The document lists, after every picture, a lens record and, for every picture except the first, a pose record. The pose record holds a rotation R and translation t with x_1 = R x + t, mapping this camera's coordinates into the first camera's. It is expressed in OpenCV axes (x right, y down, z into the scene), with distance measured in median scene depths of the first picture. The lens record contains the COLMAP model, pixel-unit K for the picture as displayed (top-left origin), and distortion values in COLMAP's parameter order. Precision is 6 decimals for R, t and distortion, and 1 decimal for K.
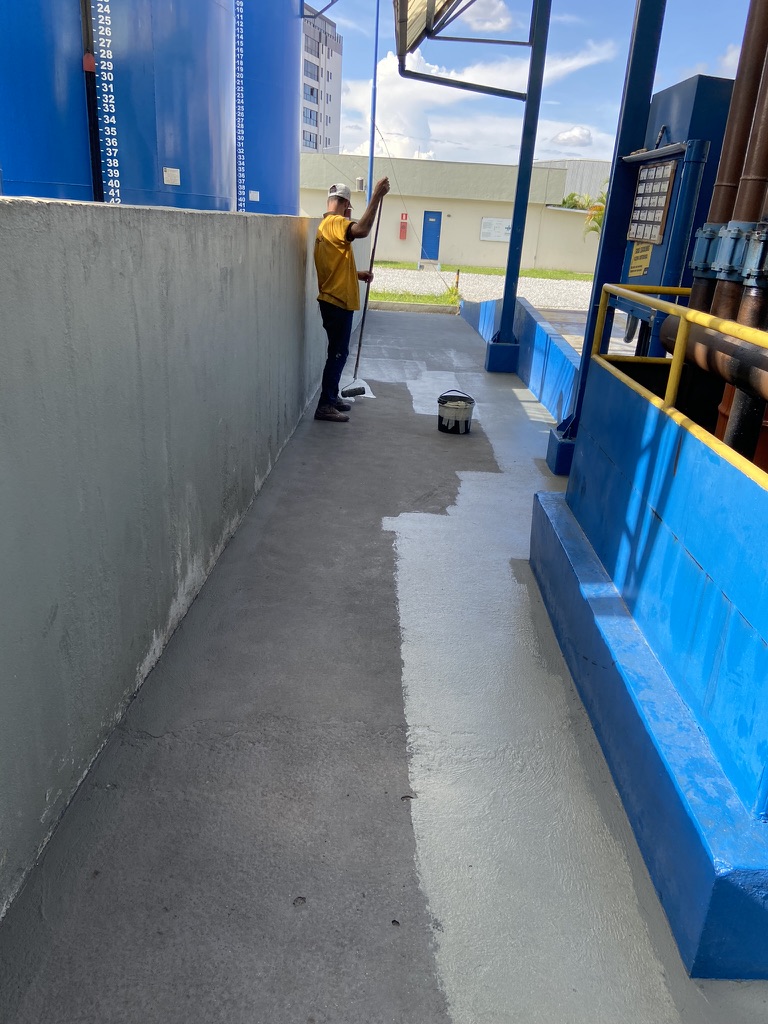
lens RADIAL K [[773.2, 0, 384.0], [0, 773.2, 512.0], [0, 0, 1]] dist [-0.005318, -0.004324]
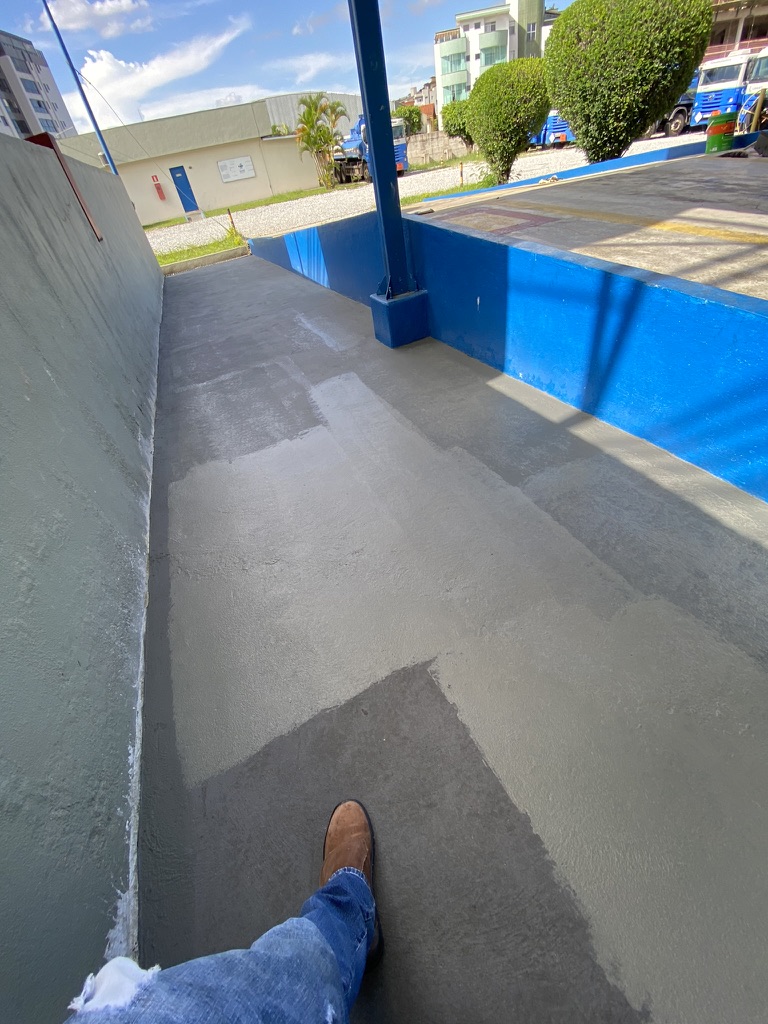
lens RADIAL K [[413.1, 0, 384.0], [0, 413.1, 512.0], [0, 0, 1]] dist [-0.024889, -0.000380]
pose [[0.884139, -0.425391, 0.193235, -0.000330], [0.332603, 0.863504, 0.379125, -0.054650], [-0.328136, -0.270928, 0.904945, 0.182221]]
